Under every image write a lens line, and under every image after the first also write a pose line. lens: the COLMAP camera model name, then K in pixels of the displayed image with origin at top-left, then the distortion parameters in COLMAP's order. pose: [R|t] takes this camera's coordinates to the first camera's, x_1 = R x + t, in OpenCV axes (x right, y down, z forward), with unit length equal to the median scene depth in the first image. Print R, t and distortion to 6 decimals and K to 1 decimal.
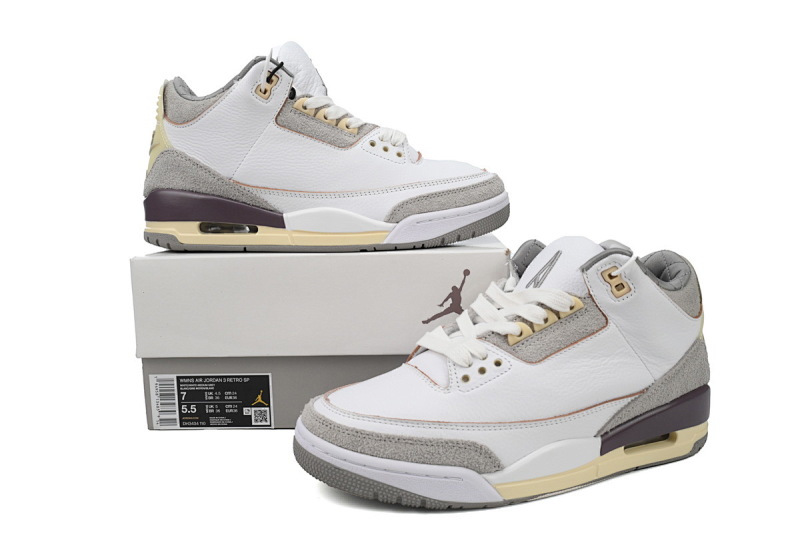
lens RADIAL K [[771.6, 0, 400.0], [0, 771.6, 266.5], [0, 0, 1]] dist [0.006711, 0.002336]
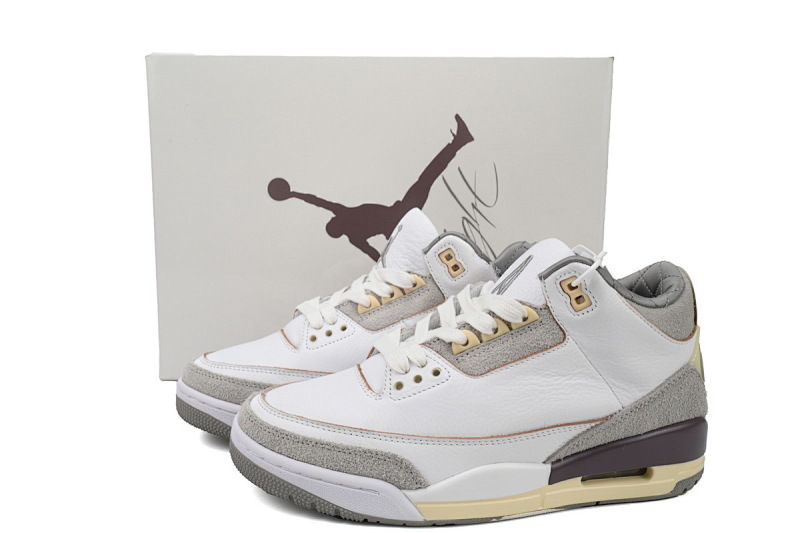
lens RADIAL K [[771.6, 0, 400.0], [0, 771.6, 266.5], [0, 0, 1]] dist [0.006711, 0.002336]
pose [[0.976054, 0.059153, -0.209329, 0.266903], [-0.056741, 0.998235, 0.017514, -0.015614], [0.209996, -0.005217, 0.977688, 0.083194]]
